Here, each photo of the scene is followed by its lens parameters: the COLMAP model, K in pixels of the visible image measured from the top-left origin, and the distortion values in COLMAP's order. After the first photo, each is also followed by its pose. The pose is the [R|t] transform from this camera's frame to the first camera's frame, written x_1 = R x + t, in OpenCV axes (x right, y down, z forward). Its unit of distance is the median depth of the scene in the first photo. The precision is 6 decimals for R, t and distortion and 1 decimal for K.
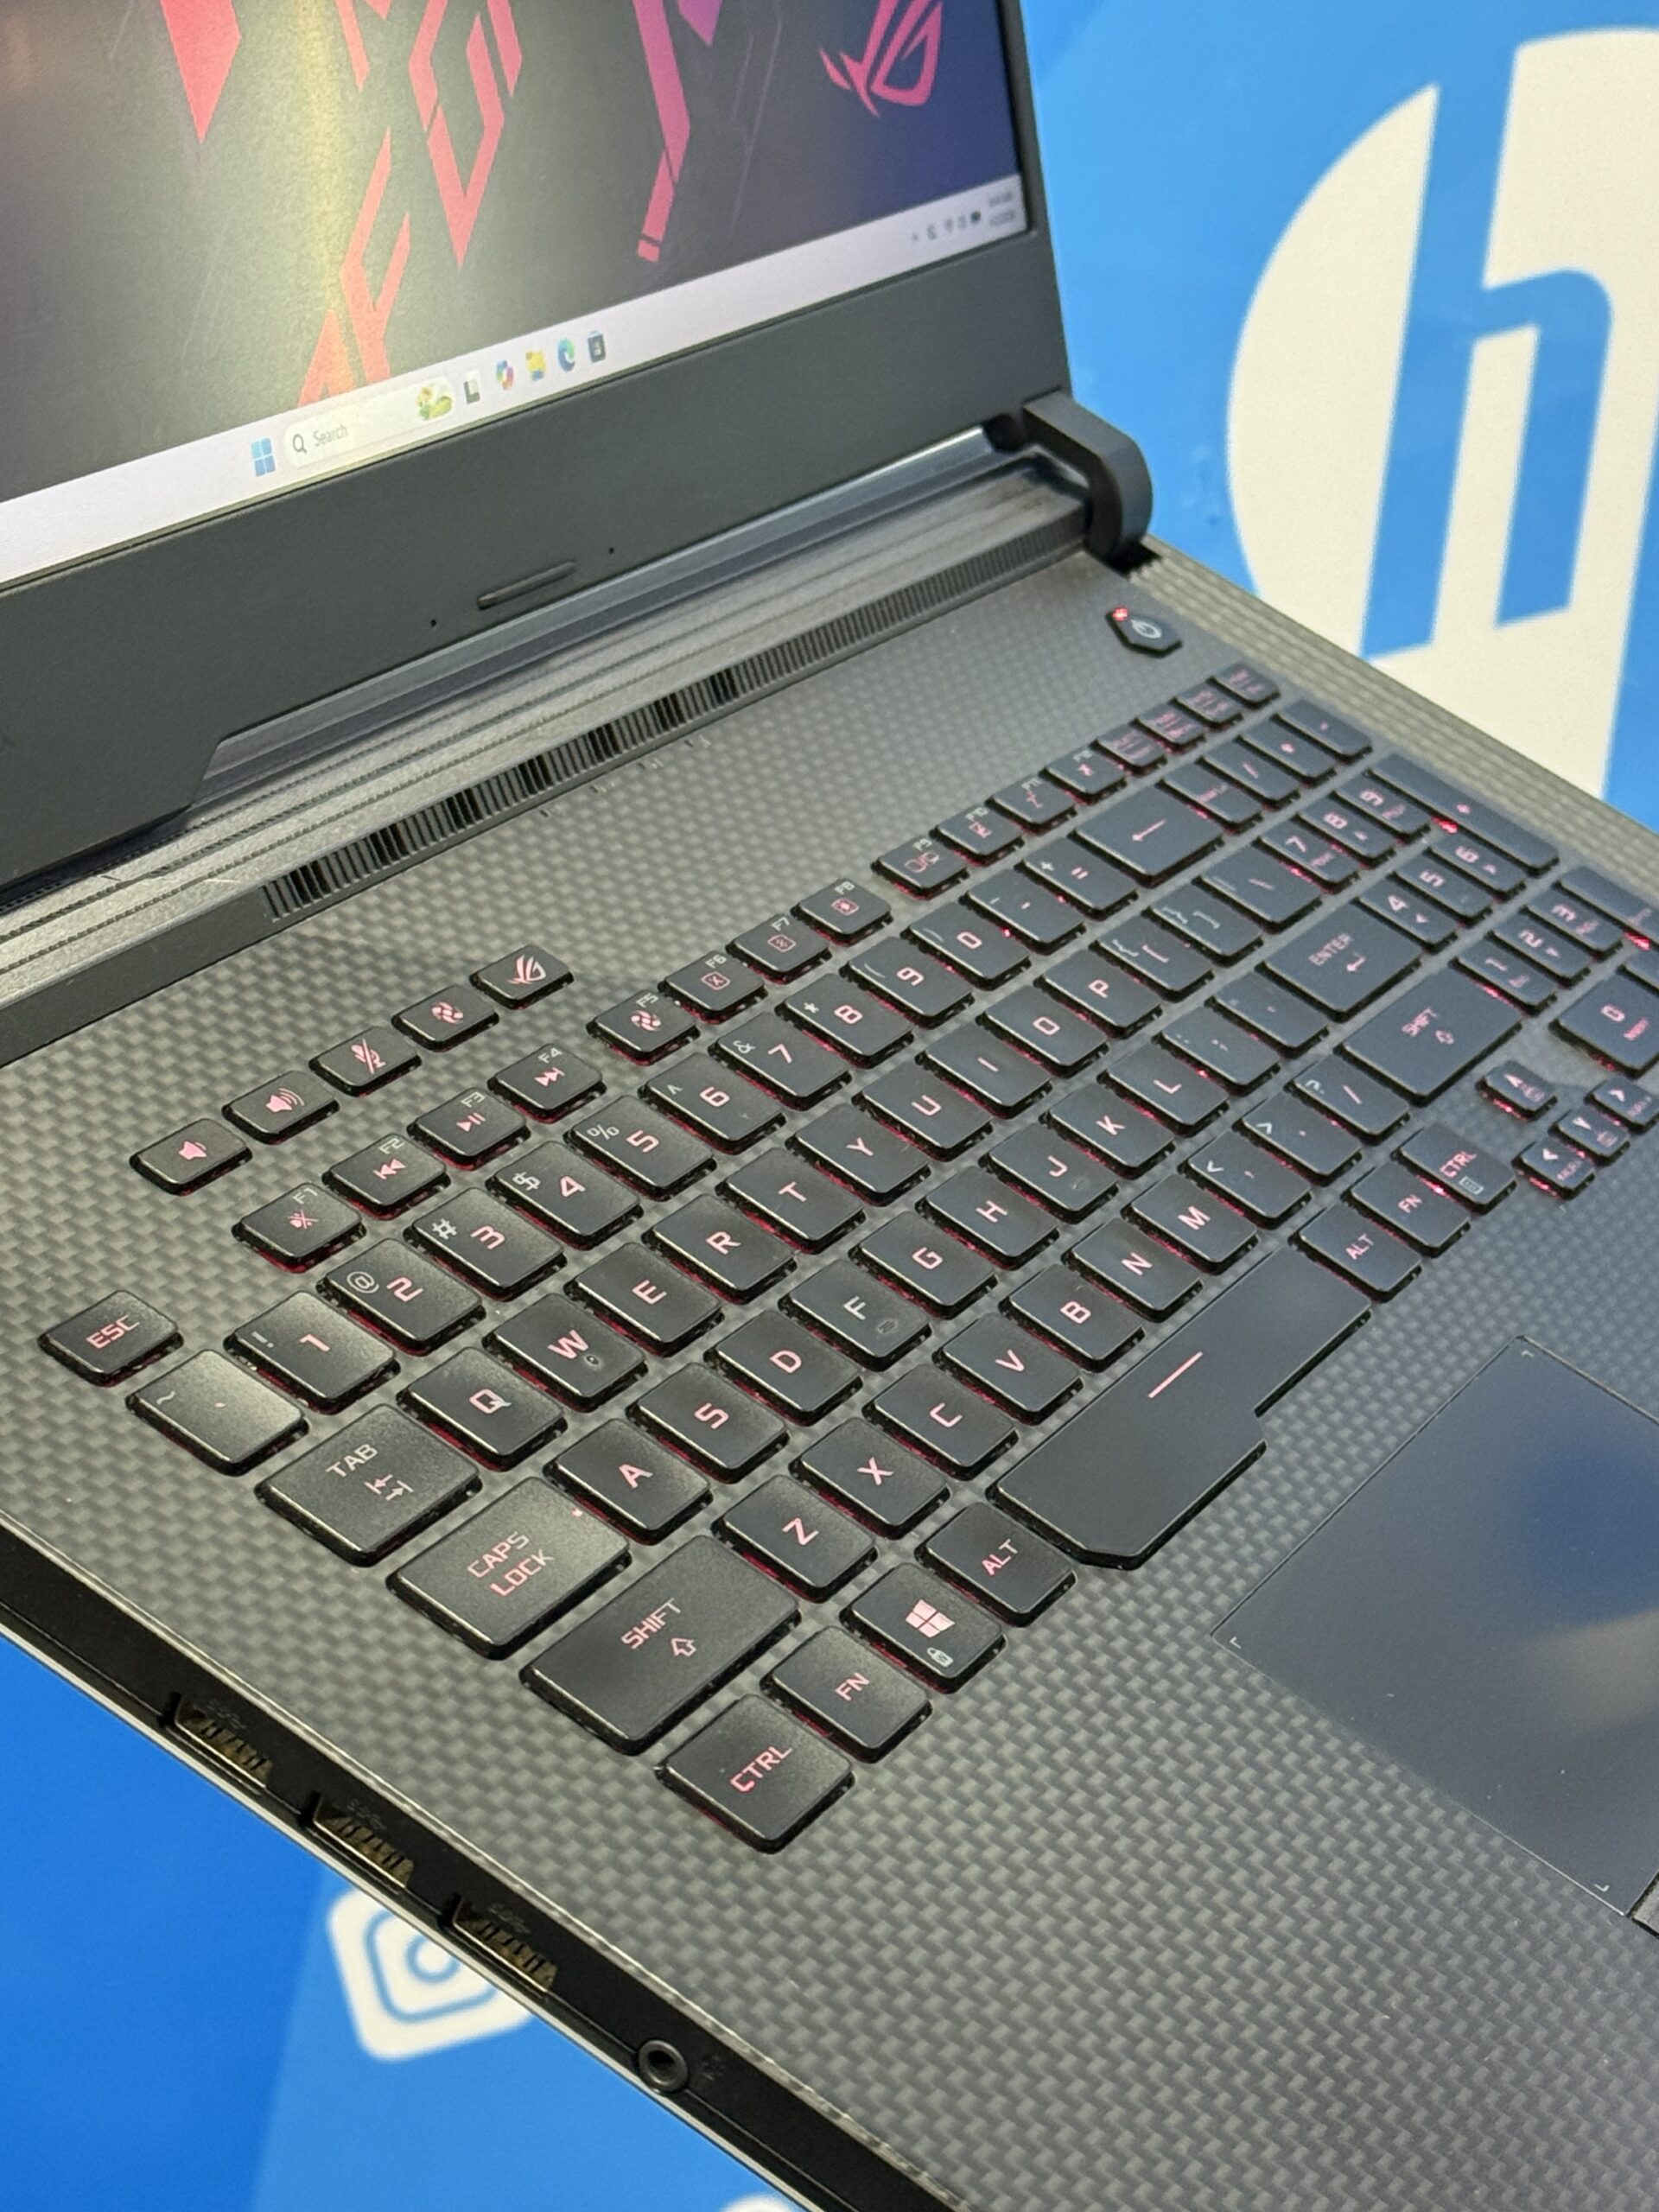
lens RADIAL K [[4726.0, 0, 828.2], [0, 4726.0, 1117.1], [0, 0, 1]] dist [0.131056, 0.125281]
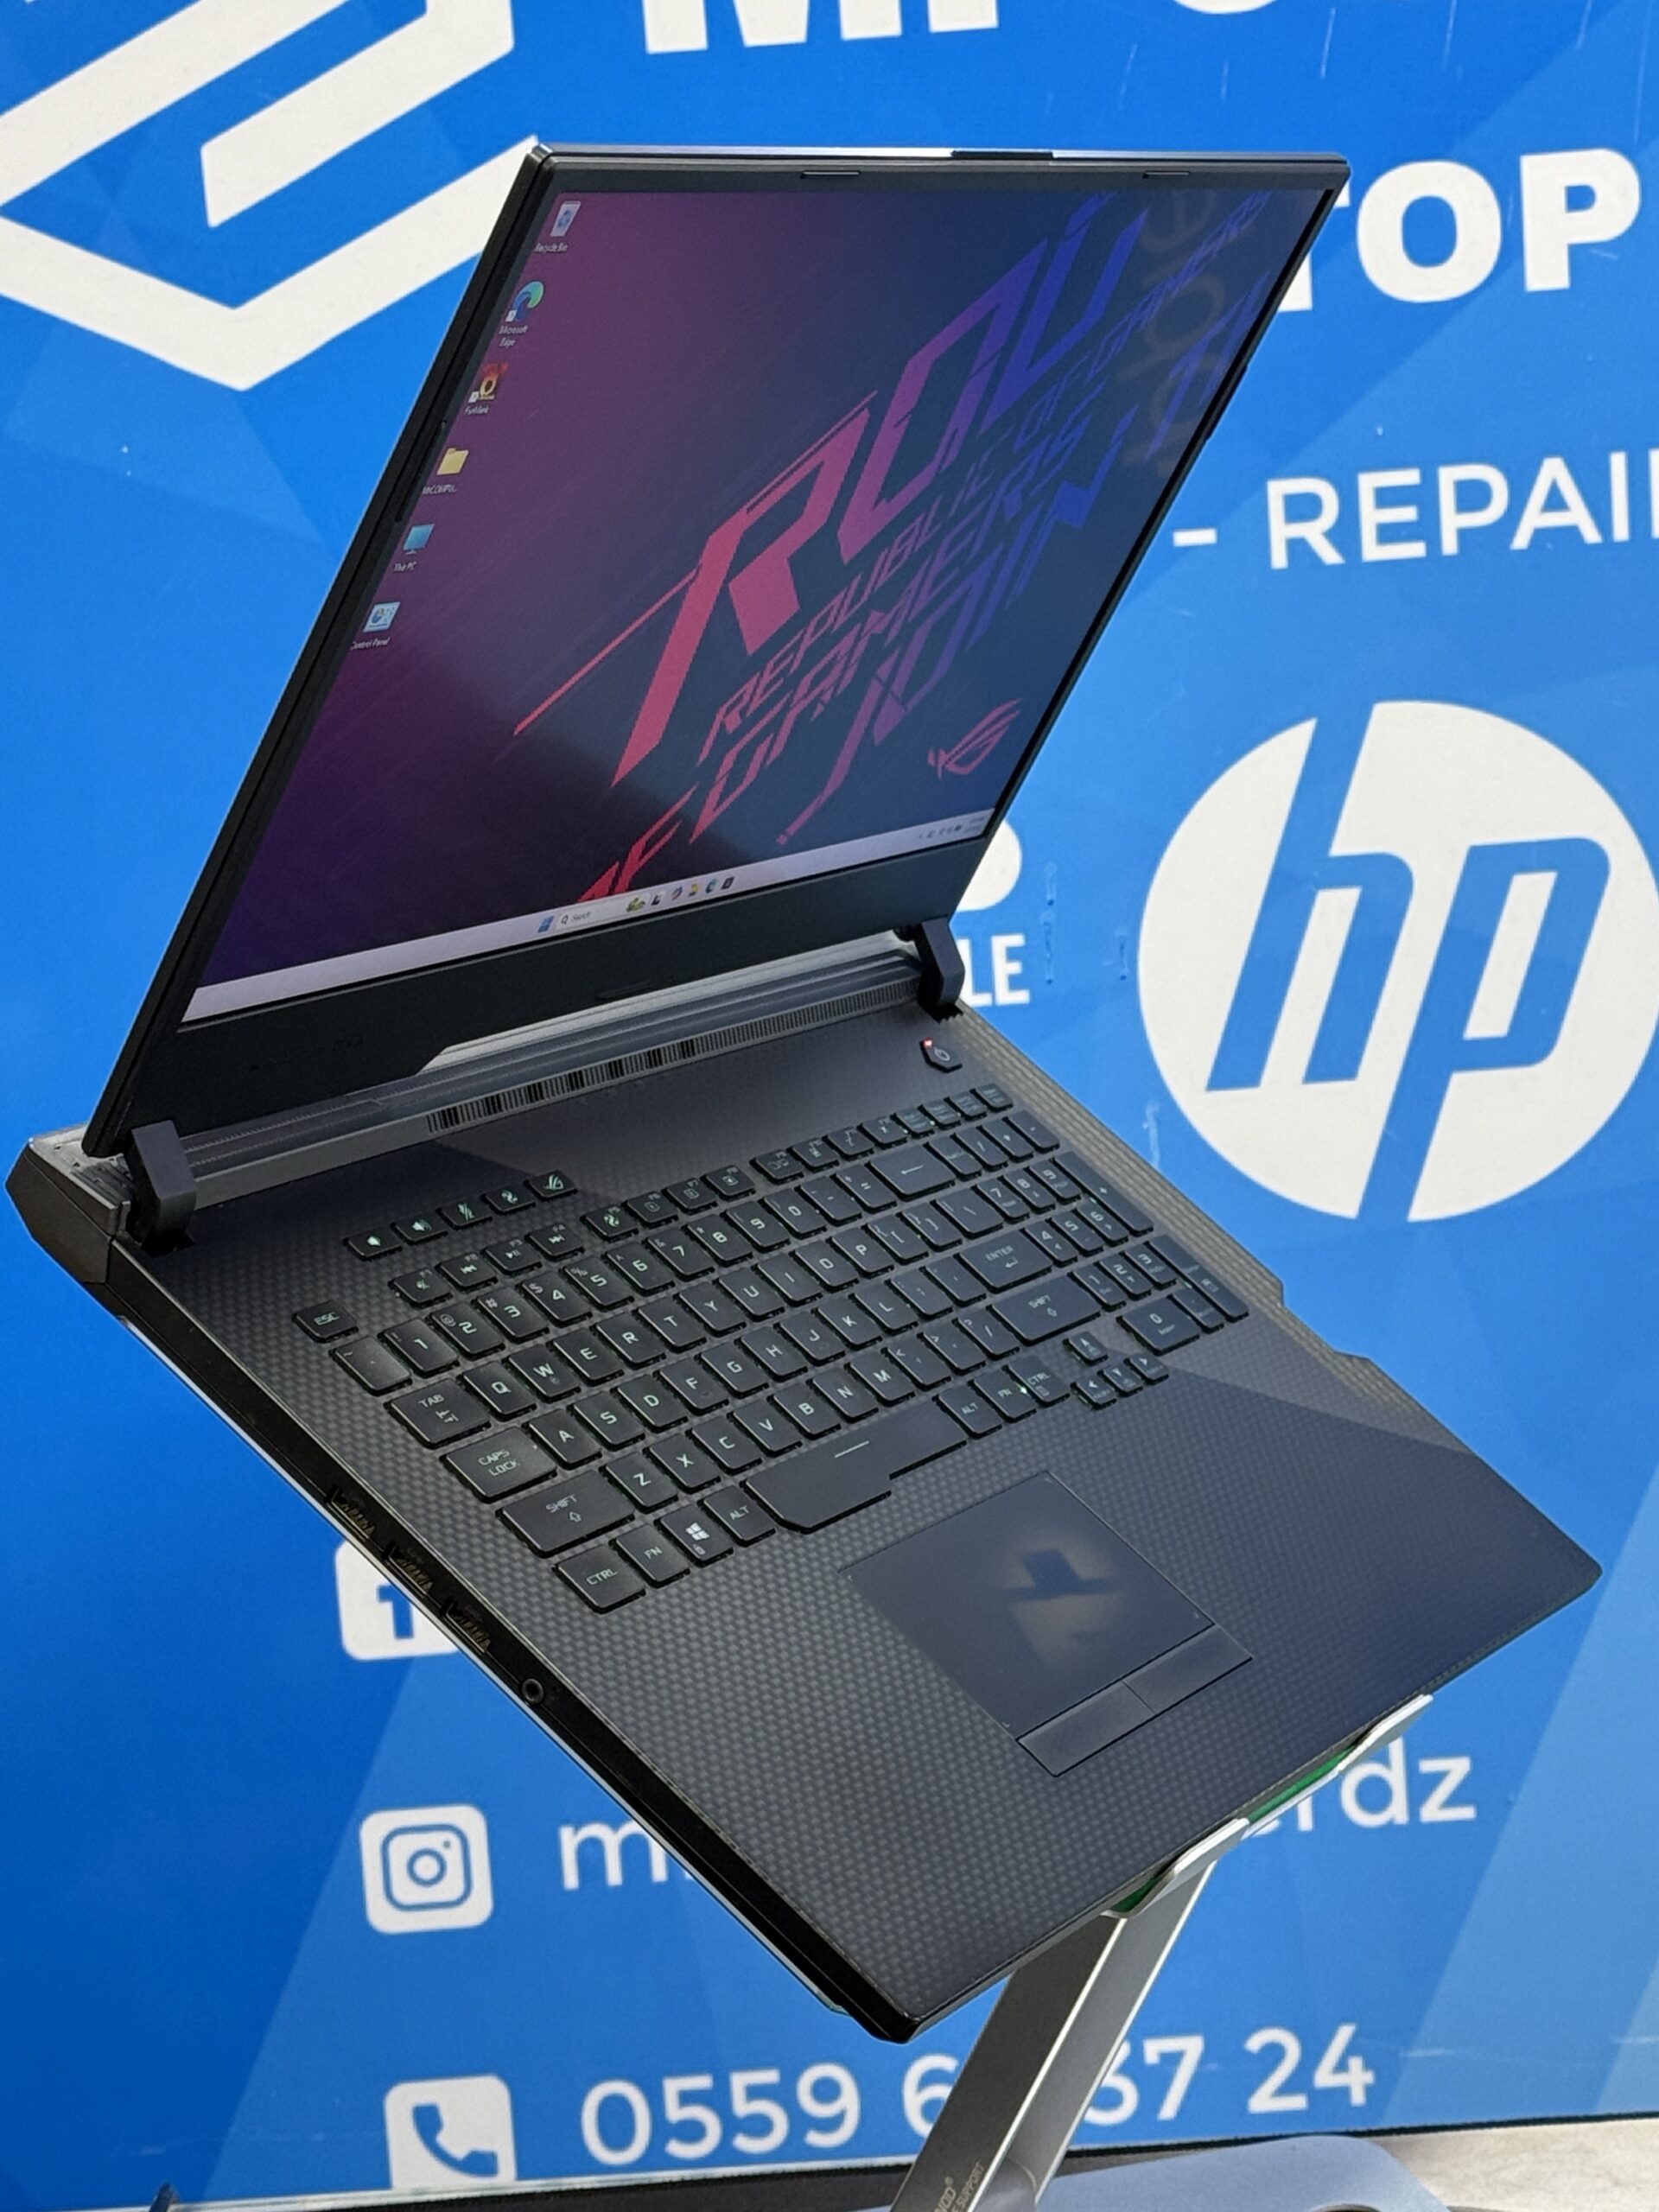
lens RADIAL K [[4726.0, 0, 828.2], [0, 4726.0, 1117.1], [0, 0, 1]] dist [0.131056, 0.125281]
pose [[0.984965, 0.172754, -0.000519, 0.041110], [-0.172408, 0.982797, -0.066222, 0.049926], [-0.010930, 0.065316, 0.997805, -0.897761]]
